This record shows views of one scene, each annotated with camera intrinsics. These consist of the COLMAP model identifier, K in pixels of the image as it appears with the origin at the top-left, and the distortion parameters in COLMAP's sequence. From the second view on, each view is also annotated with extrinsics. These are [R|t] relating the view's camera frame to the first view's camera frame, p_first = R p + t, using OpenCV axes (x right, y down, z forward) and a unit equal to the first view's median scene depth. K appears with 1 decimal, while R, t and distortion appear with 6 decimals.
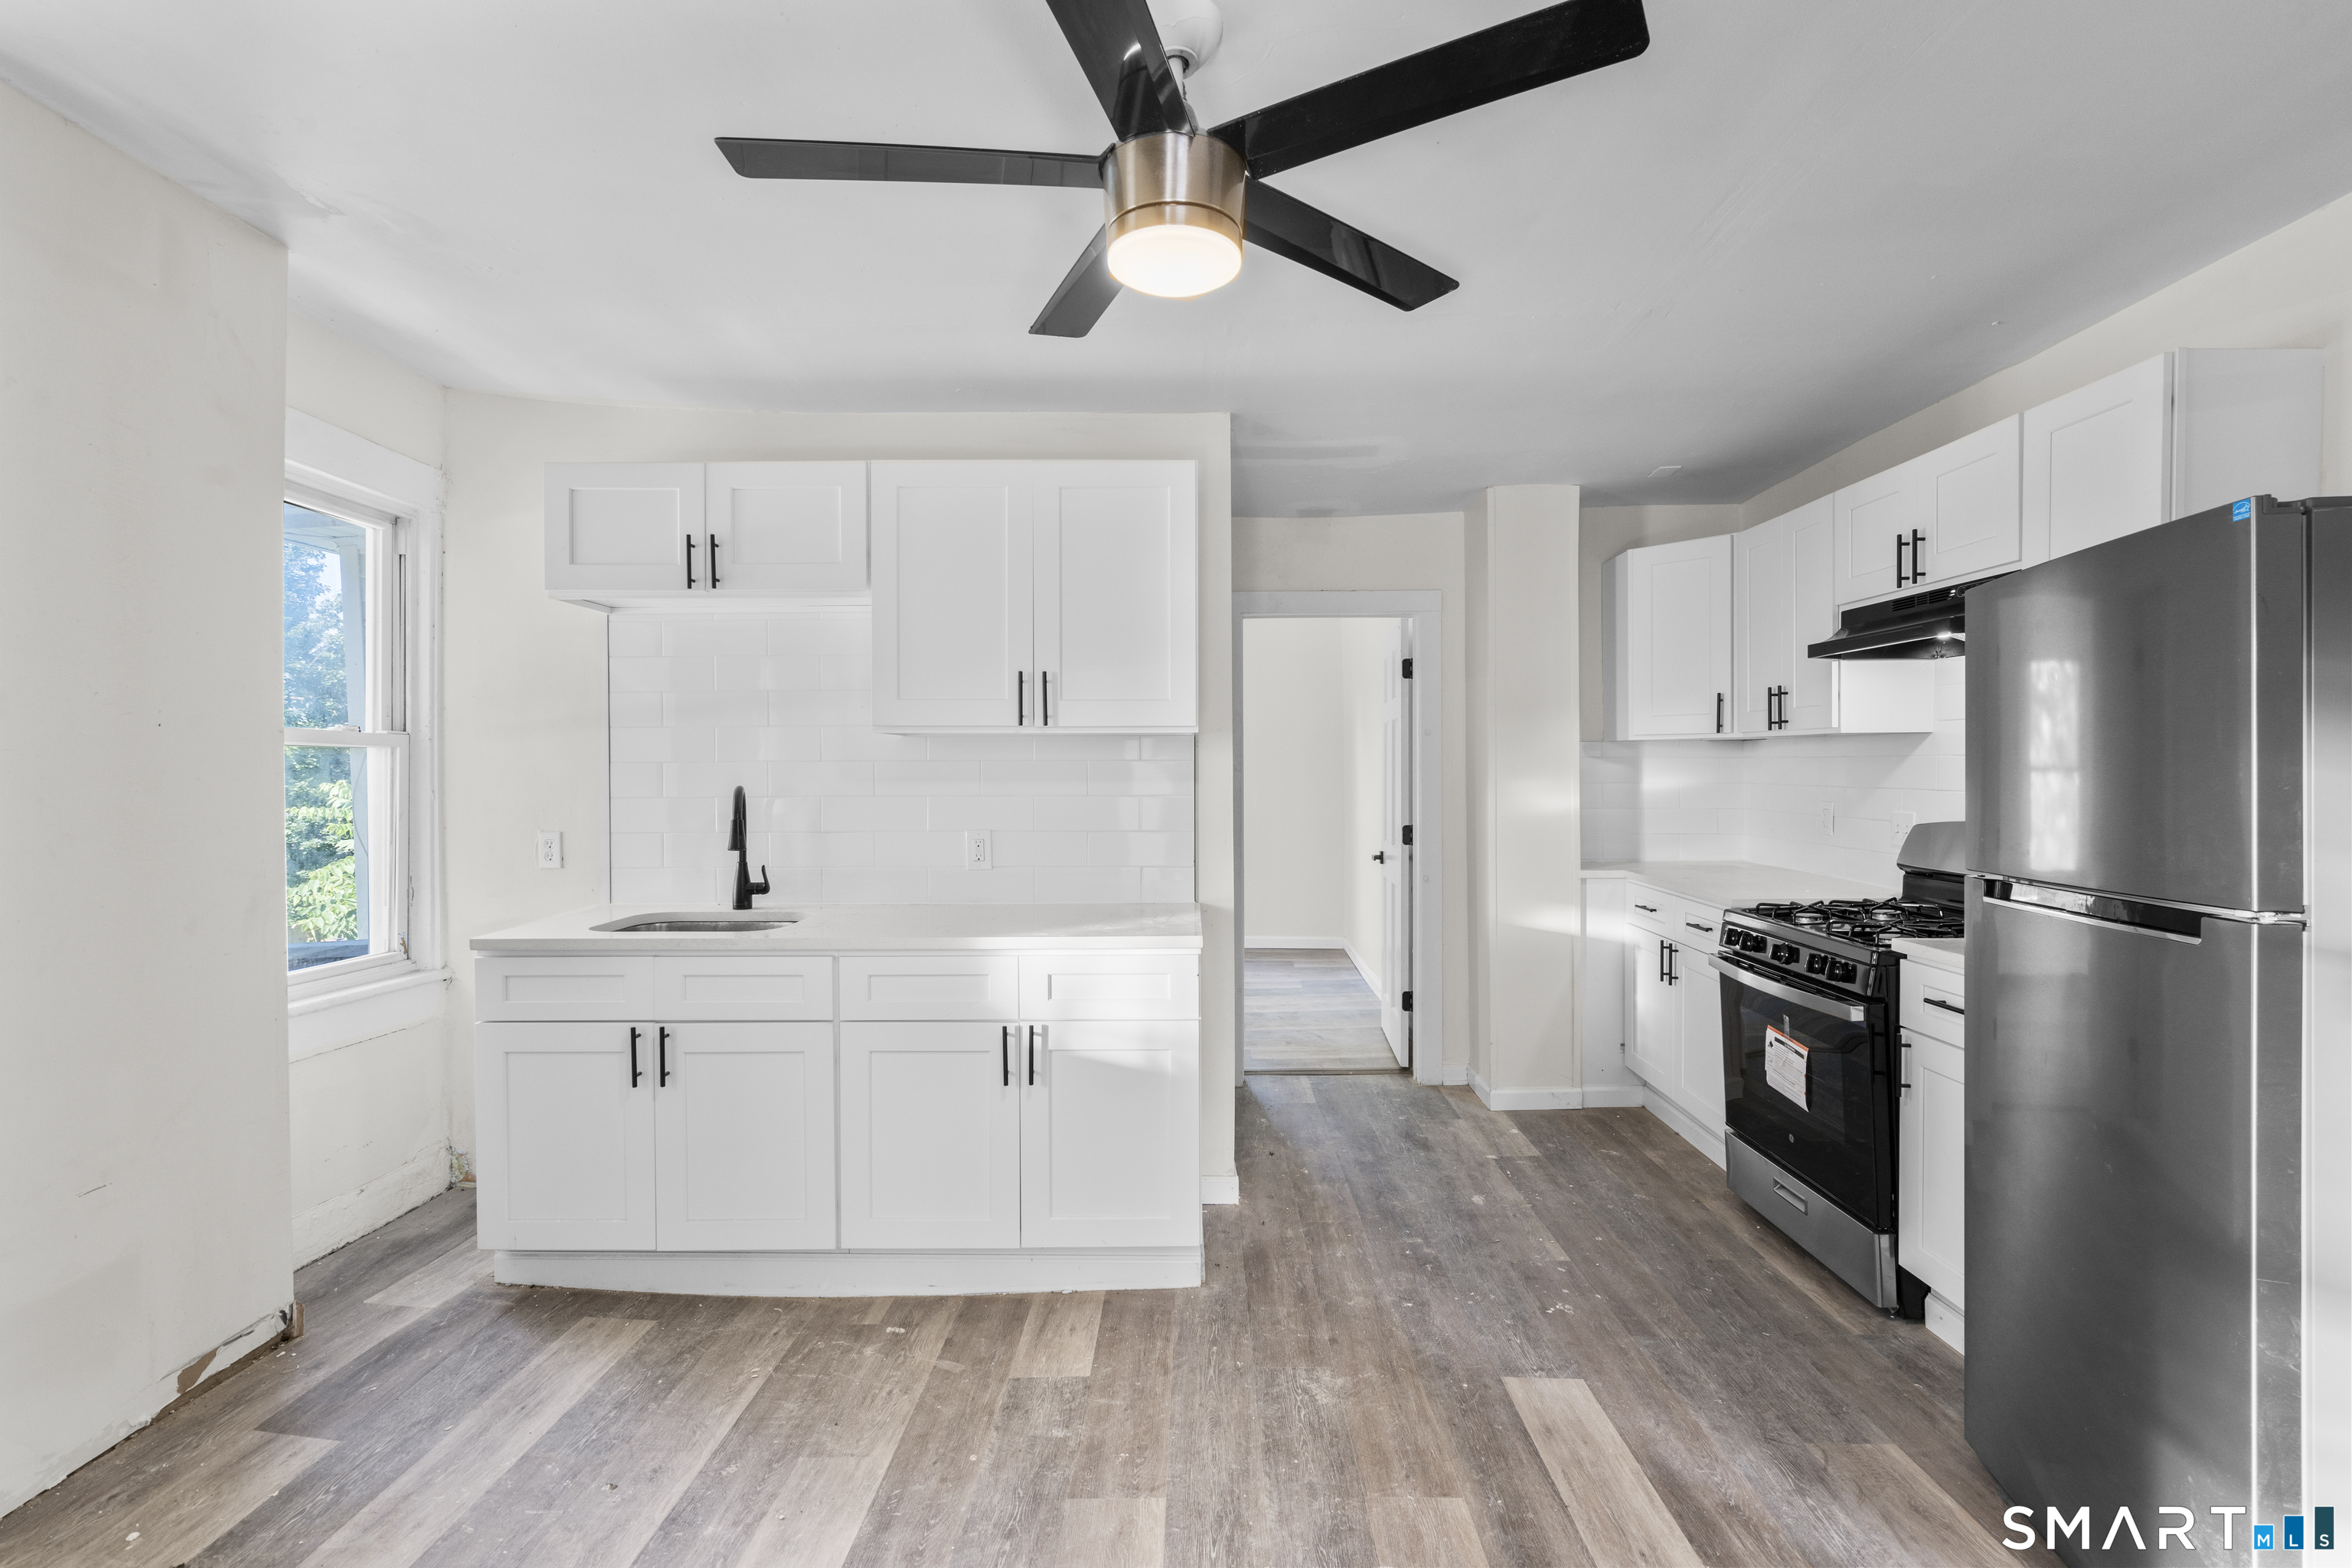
lens RADIAL K [[1059.4, 0, 1185.9], [0, 1059.4, 777.8], [0, 0, 1]] dist [-0.003364, 0.002710]
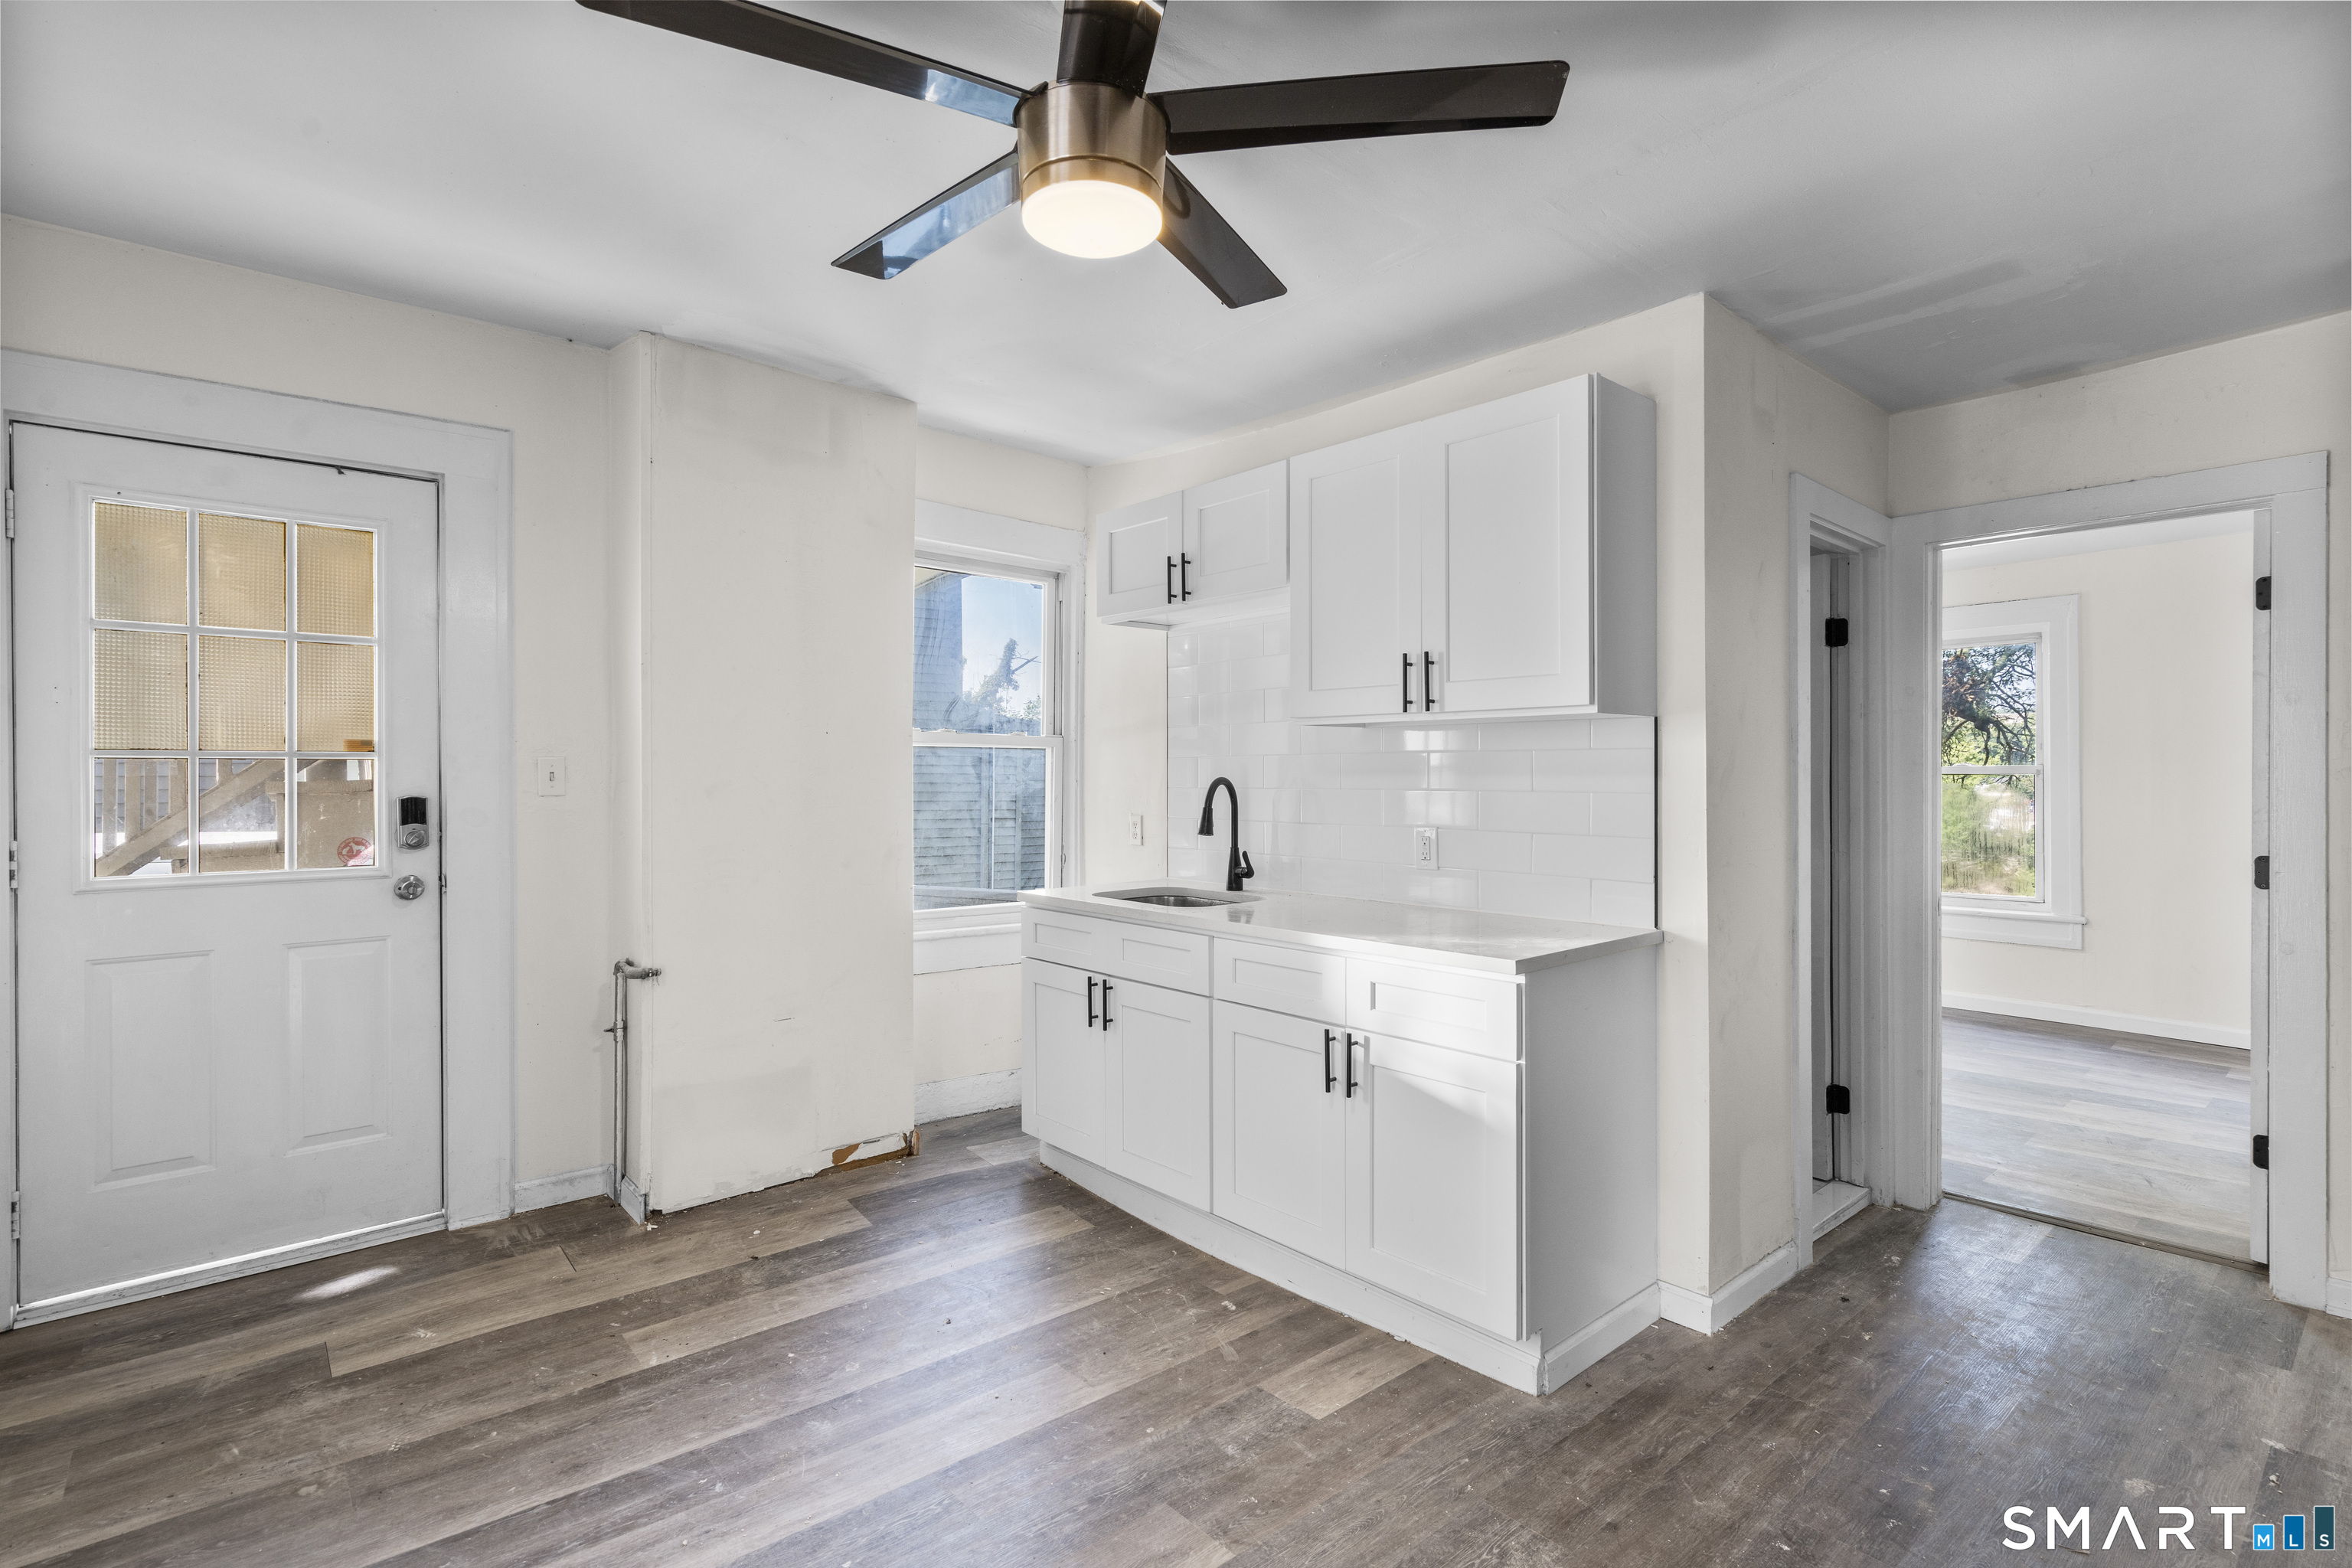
lens RADIAL K [[1102.2, 0, 1182.7], [0, 1102.2, 778.7], [0, 0, 1]] dist [0.001990, 0.000232]
pose [[0.669389, 0.005969, -0.742888, 0.492569], [-0.008375, 0.999965, 0.000489, 0.010693], [0.742865, 0.005894, 0.669415, 0.249551]]
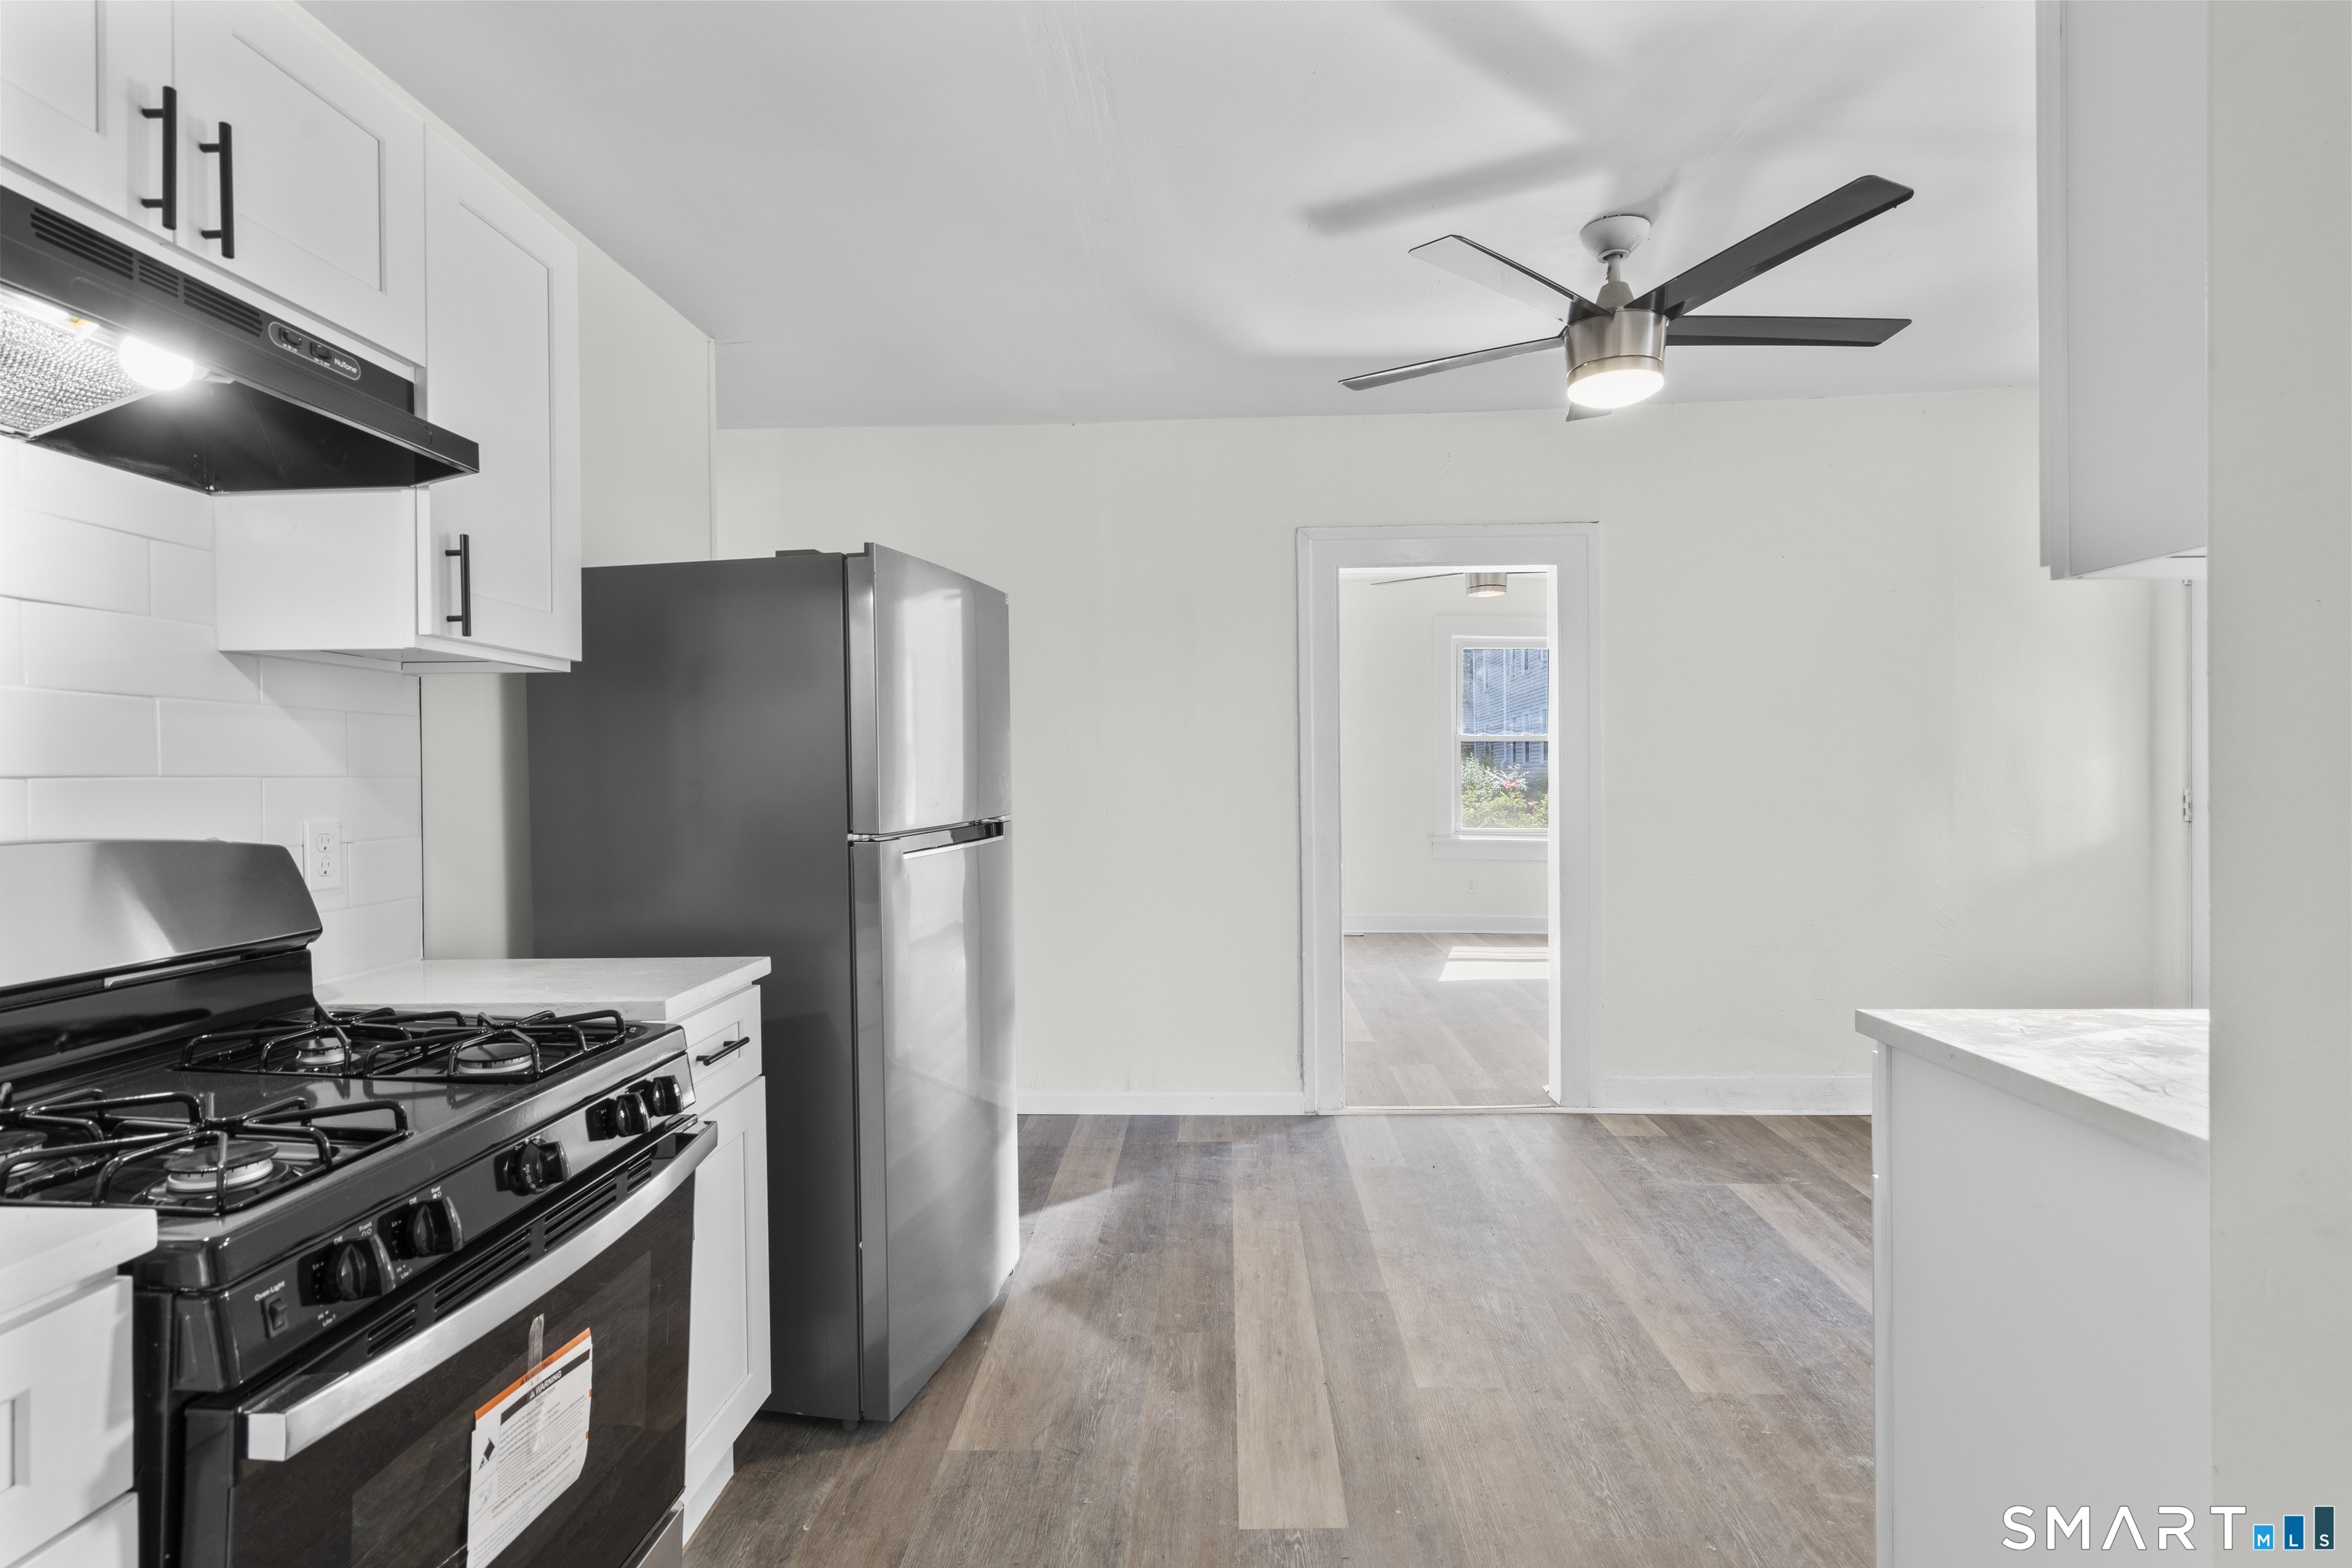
lens RADIAL K [[1131.5, 0, 1181.8], [0, 1131.5, 774.9], [0, 0, 1]] dist [0.000737, 0.000075]
pose [[-0.999621, 0.013266, 0.024122, 0.355485], [0.013592, 0.999818, 0.013395, 0.017752], [-0.023940, 0.013718, -0.999619, 1.643703]]
